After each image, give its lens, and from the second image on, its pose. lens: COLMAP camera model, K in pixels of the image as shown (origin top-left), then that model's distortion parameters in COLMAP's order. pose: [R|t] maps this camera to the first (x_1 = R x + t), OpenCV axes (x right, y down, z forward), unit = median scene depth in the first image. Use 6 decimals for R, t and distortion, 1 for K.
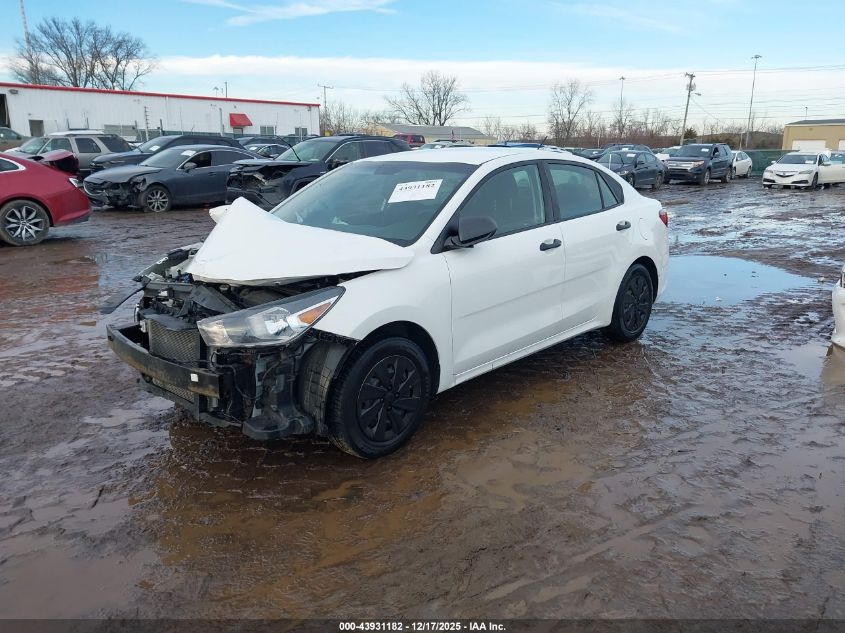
lens RADIAL K [[656.1, 0, 426.8], [0, 656.1, 319.1], [0, 0, 1]] dist [0.009812, -0.027924]
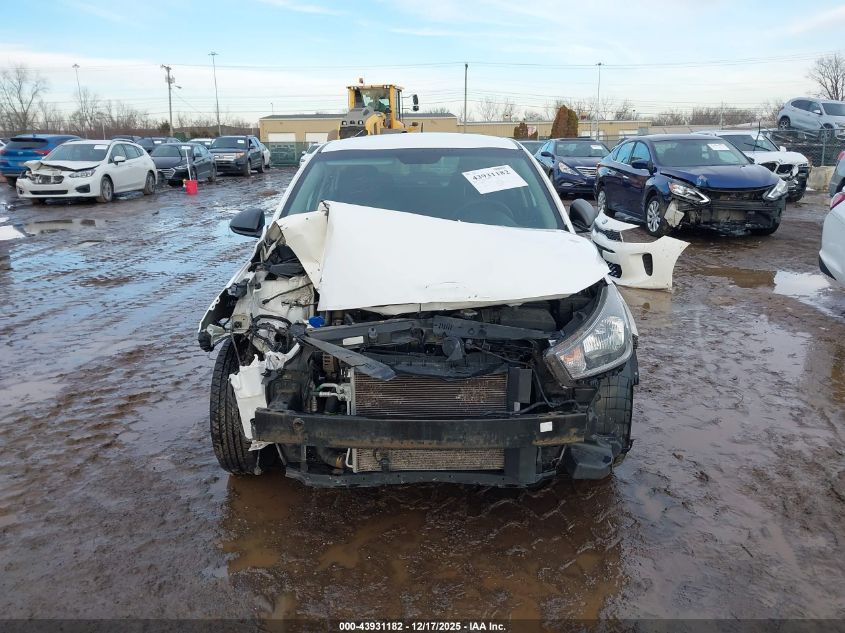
lens RADIAL K [[656.1, 0, 426.8], [0, 656.1, 319.1], [0, 0, 1]] dist [0.009812, -0.027924]
pose [[0.734825, -0.182627, 0.653208, -0.086890], [0.176341, 0.981390, 0.076008, -0.010824], [-0.654933, 0.059335, 0.753354, 0.047505]]
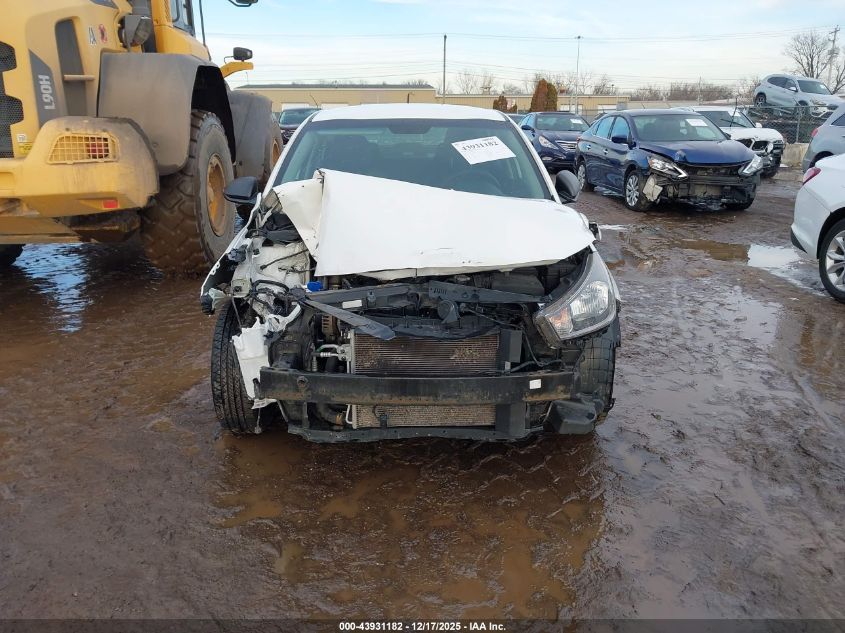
lens RADIAL K [[656.1, 0, 426.8], [0, 656.1, 319.1], [0, 0, 1]] dist [0.009812, -0.027924]
pose [[0.712574, -0.206635, 0.670478, -0.091037], [0.171089, 0.977973, 0.119571, -0.010213], [-0.680417, 0.029508, 0.732231, 0.046341]]
